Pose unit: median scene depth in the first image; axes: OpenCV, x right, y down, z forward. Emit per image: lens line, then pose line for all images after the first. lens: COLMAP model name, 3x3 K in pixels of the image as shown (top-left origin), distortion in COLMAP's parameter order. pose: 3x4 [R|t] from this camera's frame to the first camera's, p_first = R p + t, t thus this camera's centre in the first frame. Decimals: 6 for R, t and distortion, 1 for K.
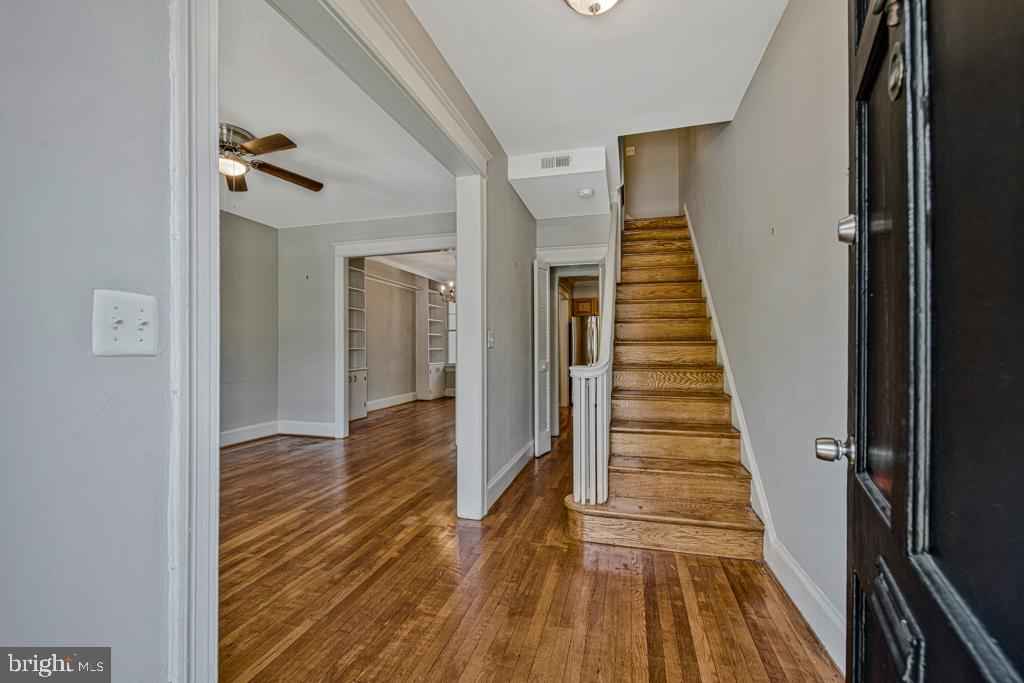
lens RADIAL K [[423.1, 0, 515.4], [0, 423.1, 337.9], [0, 0, 1]] dist [-0.011634, -0.003162]
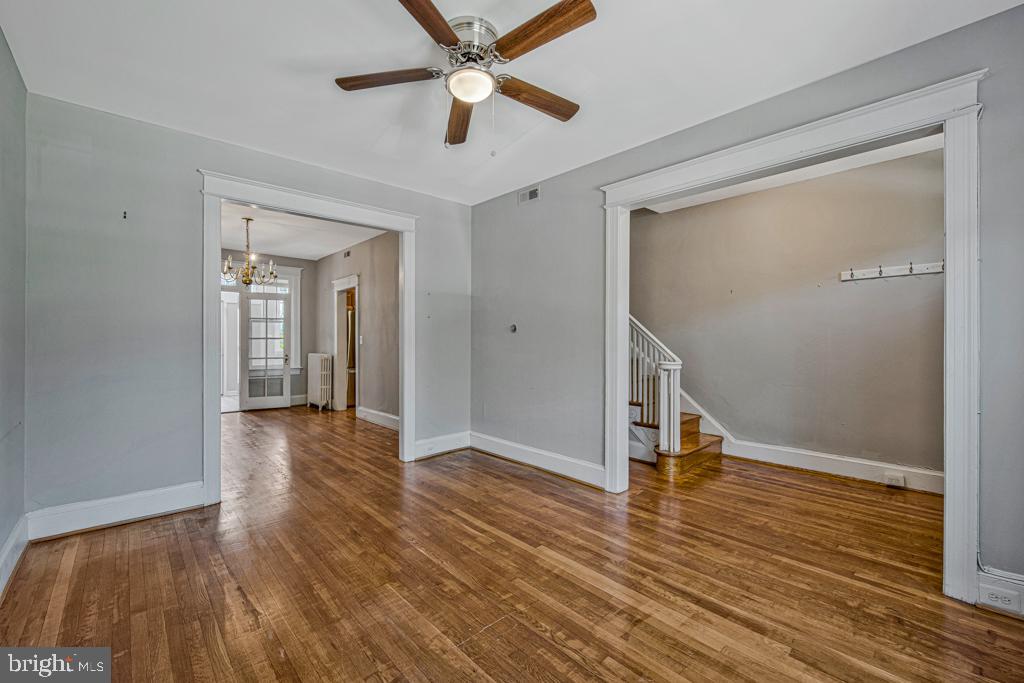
lens RADIAL K [[423.1, 0, 515.4], [0, 423.1, 337.9], [0, 0, 1]] dist [-0.011634, -0.003162]
pose [[0.530788, 0.001456, 0.847503, -1.167060], [-0.019626, 0.999751, 0.010574, -0.017760], [-0.847277, -0.022246, 0.530685, 0.560695]]
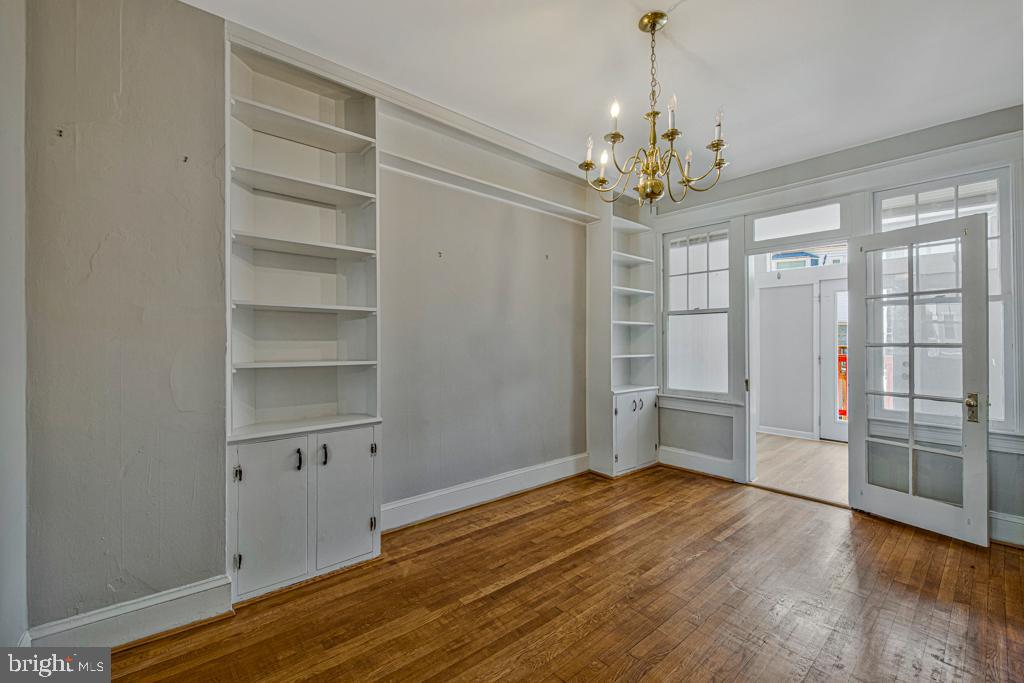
lens RADIAL K [[423.1, 0, 515.4], [0, 423.1, 337.9], [0, 0, 1]] dist [-0.011634, -0.003162]
pose [[0.829276, 0.001179, -0.558838, -0.143944], [0.007813, 0.999876, 0.013704, 0.002441], [0.558785, -0.015730, 0.829164, 1.729668]]
